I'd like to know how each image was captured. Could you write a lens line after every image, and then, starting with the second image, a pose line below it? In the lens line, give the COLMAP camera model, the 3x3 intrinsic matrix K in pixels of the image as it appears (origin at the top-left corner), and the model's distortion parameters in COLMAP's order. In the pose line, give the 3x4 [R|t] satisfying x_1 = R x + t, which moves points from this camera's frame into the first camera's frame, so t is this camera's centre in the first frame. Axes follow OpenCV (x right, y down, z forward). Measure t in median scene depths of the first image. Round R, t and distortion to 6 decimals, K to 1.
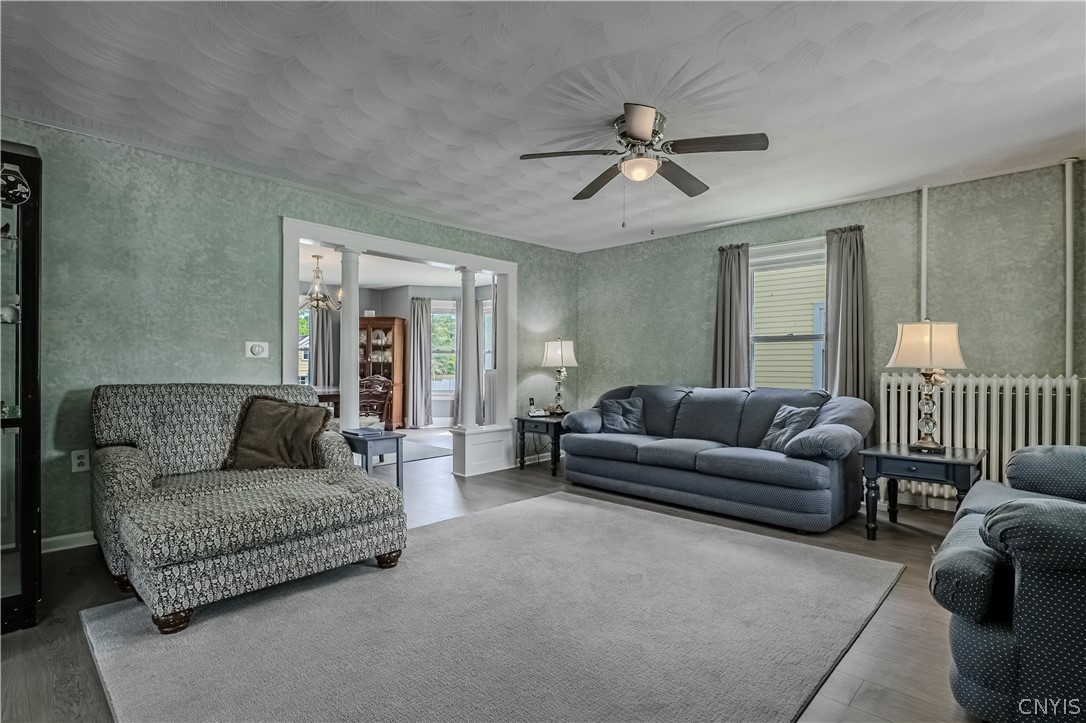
lens RADIAL K [[529.5, 0, 541.2], [0, 529.5, 365.5], [0, 0, 1]] dist [0.010695, -0.010672]
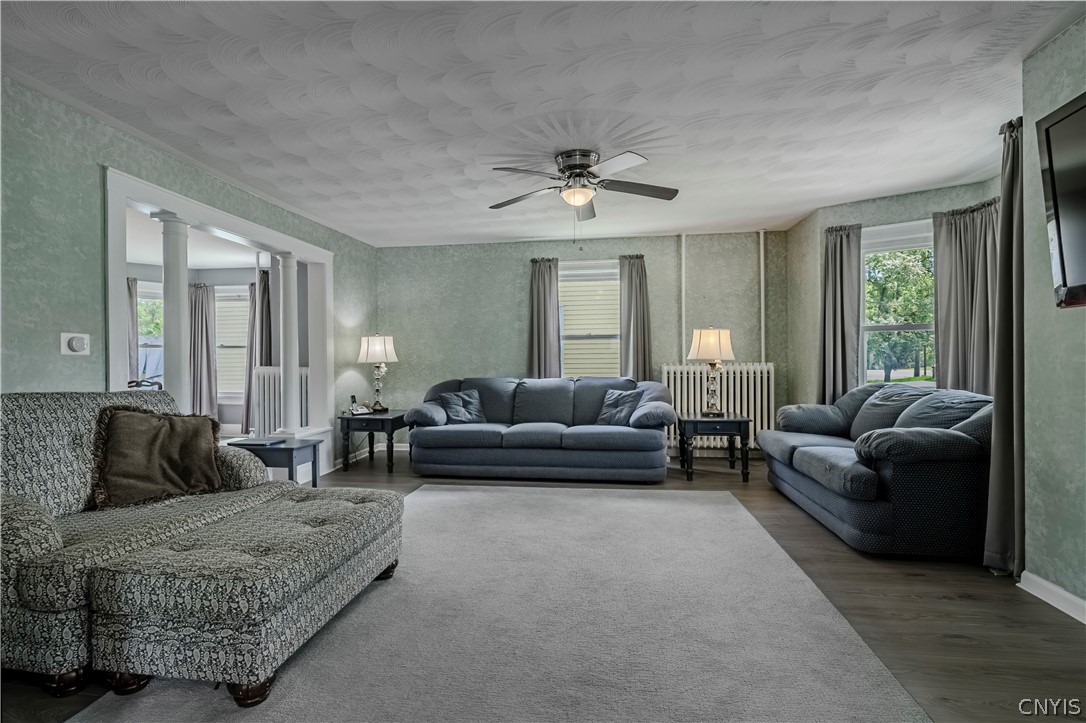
lens RADIAL K [[528.3, 0, 513.0], [0, 528.3, 356.3], [0, 0, 1]] dist [0.013613, -0.008357]
pose [[0.831880, -0.007029, 0.554911, -0.424475], [0.010714, 0.999937, -0.003395, -0.004133], [-0.554852, 0.008769, 0.831903, 0.062055]]
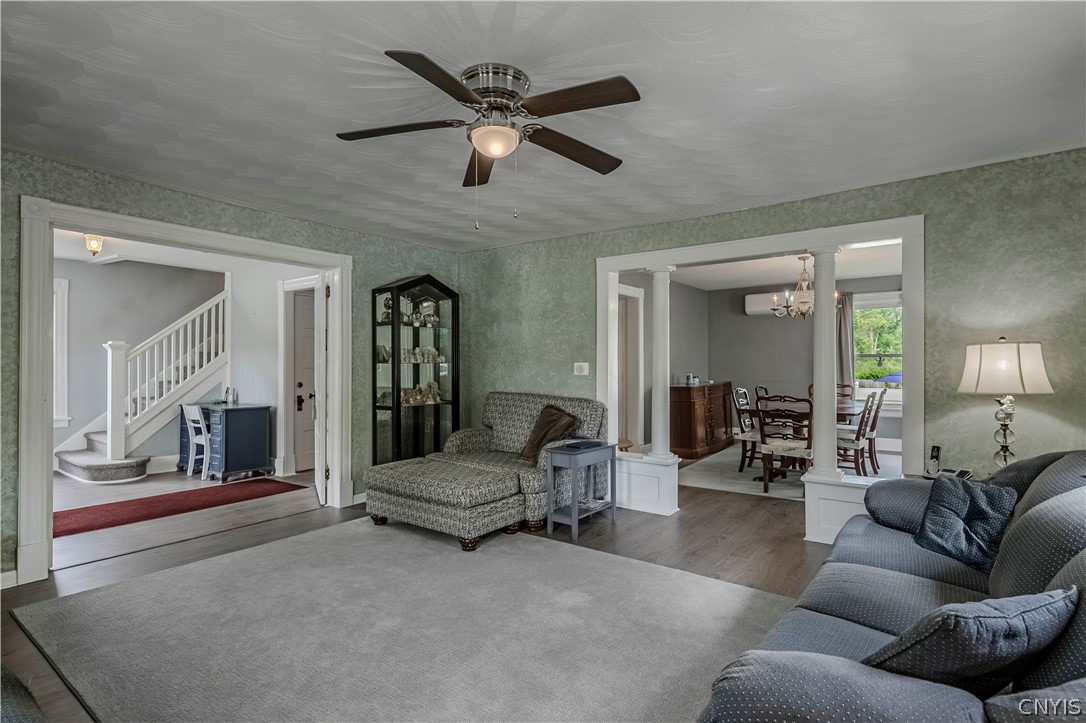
lens RADIAL K [[504.1, 0, 543.0], [0, 504.1, 361.5], [0, 0, 1]] dist [0.001590, 0.000120]
pose [[0.138248, -0.001640, -0.990396, 0.628271], [0.001232, 0.999998, -0.001484, -0.044110], [0.990397, -0.001015, 0.138250, 0.715425]]
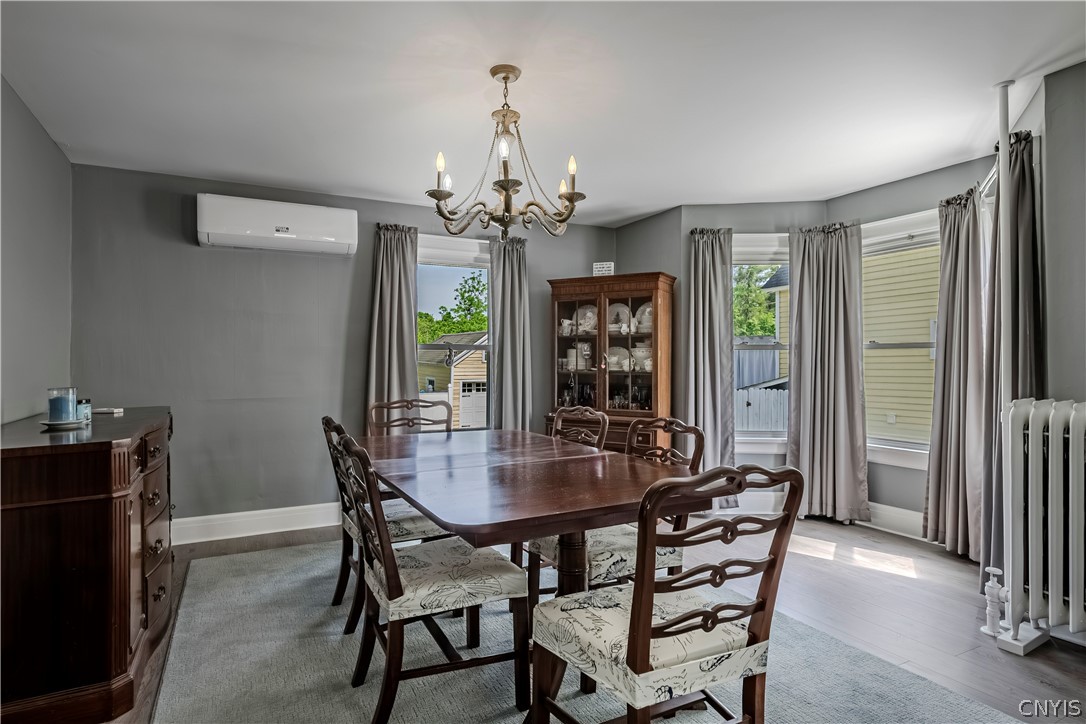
lens RADIAL K [[603.5, 0, 543.0], [0, 603.5, 362.0], [0, 0, 1]] dist [0.003267, 0.000698]
pose [[0.946249, -0.008425, -0.323329, -0.451596], [0.005908, 0.999944, -0.008766, -0.022813], [0.323385, 0.006385, 0.946246, 1.060655]]
